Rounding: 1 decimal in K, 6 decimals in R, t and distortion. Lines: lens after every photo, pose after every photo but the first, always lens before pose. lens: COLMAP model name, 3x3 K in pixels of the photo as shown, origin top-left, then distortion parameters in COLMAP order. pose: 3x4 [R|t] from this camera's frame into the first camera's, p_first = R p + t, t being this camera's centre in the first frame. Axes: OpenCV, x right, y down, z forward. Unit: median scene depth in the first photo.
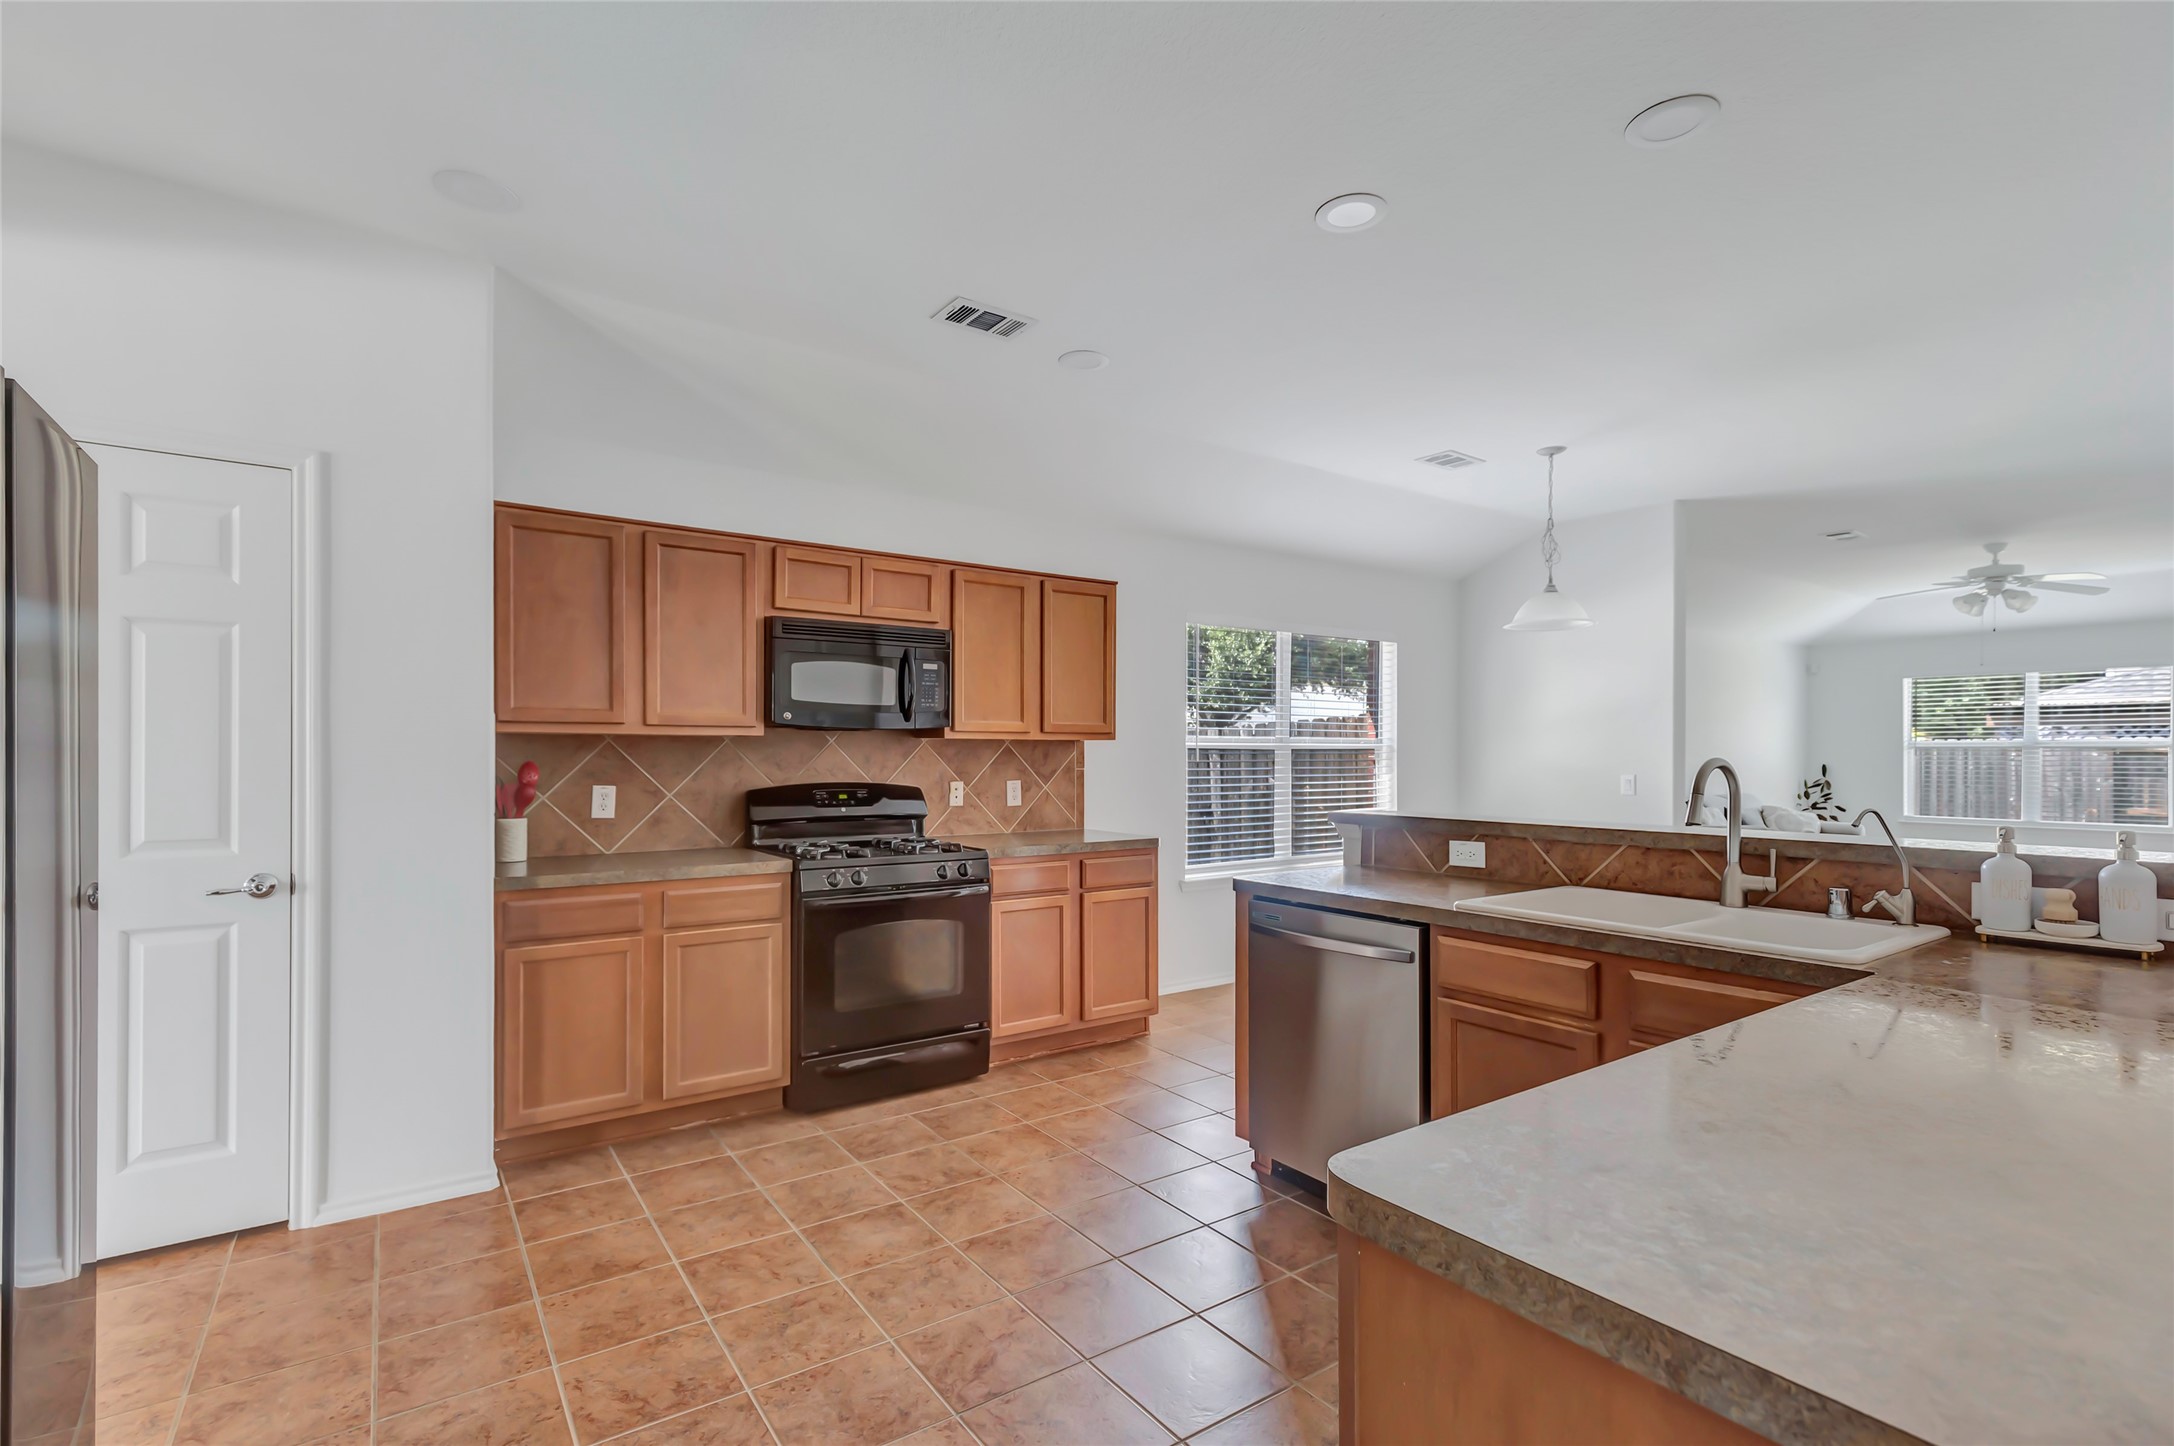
lens RADIAL K [[1010.0, 0, 1059.4], [0, 1010.0, 757.1], [0, 0, 1]] dist [-0.000024, -0.000754]
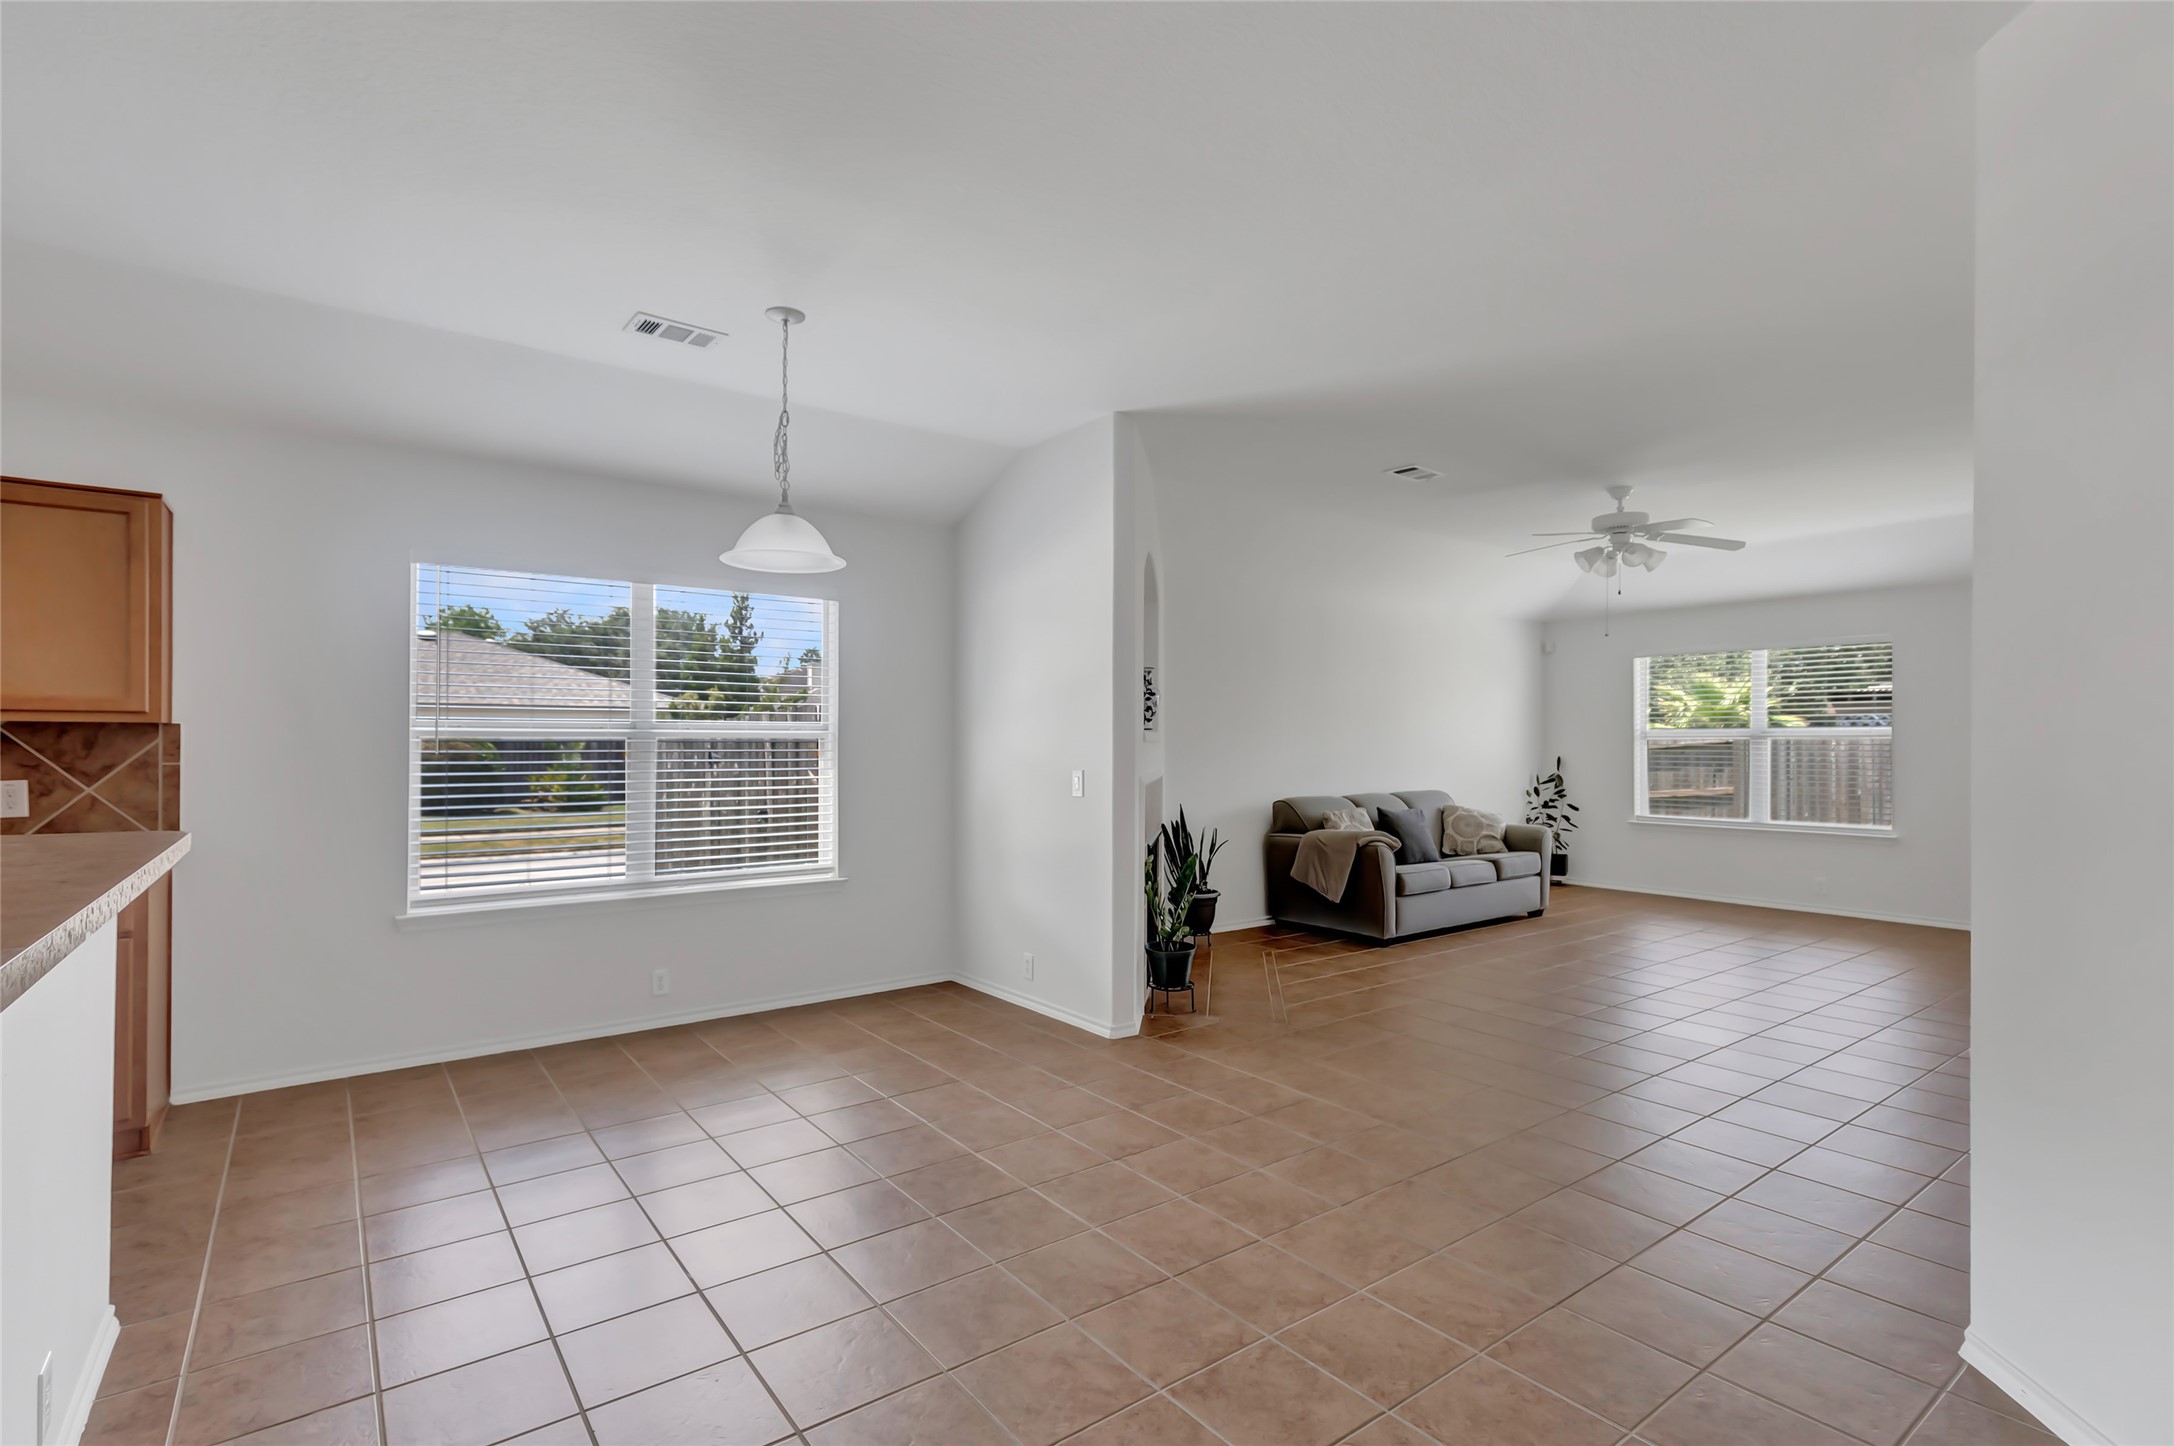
lens RADIAL K [[1035.6, 0, 1084.3], [0, 1035.6, 731.2], [0, 0, 1]] dist [0.003695, 0.000507]
pose [[0.998907, 0.003115, 0.046637, 0.825225], [-0.002475, 0.999902, -0.013773, -0.003055], [-0.046676, 0.013642, 0.998817, 0.338146]]
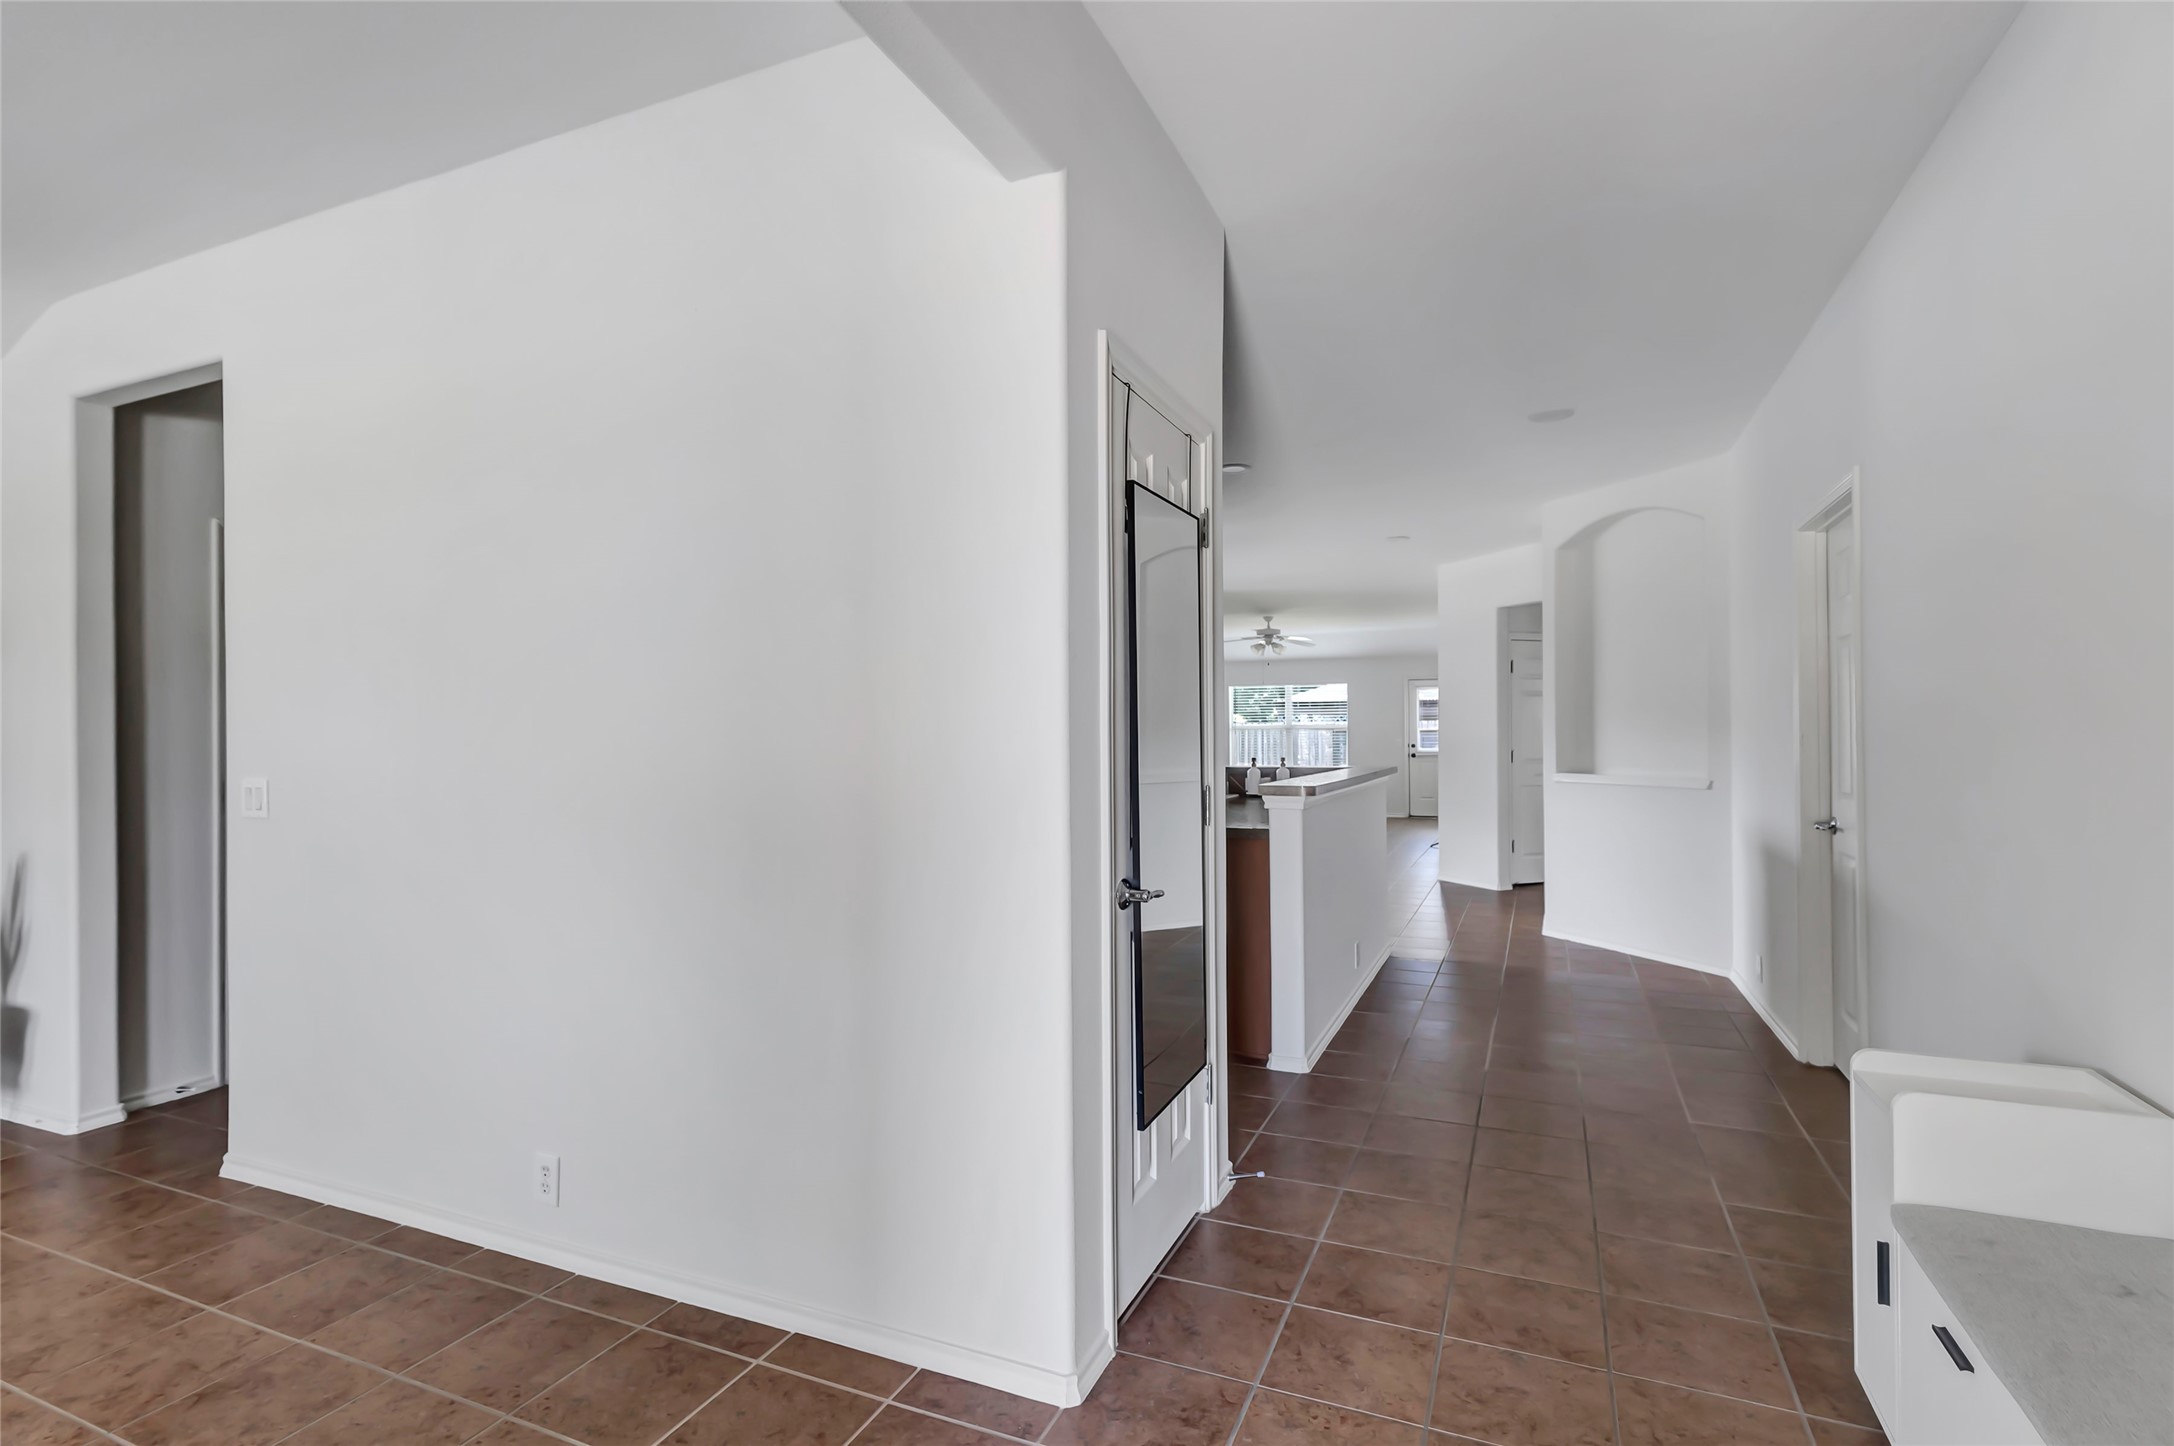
lens RADIAL K [[1004.3, 0, 1066.6], [0, 1004.3, 725.2], [0, 0, 1]] dist [-0.001473, -0.000071]
pose [[0.861586, -0.000654, 0.507611, -0.532944], [0.007702, 0.999901, -0.011785, 0.002154], [-0.507553, 0.014063, 0.861506, -0.651481]]
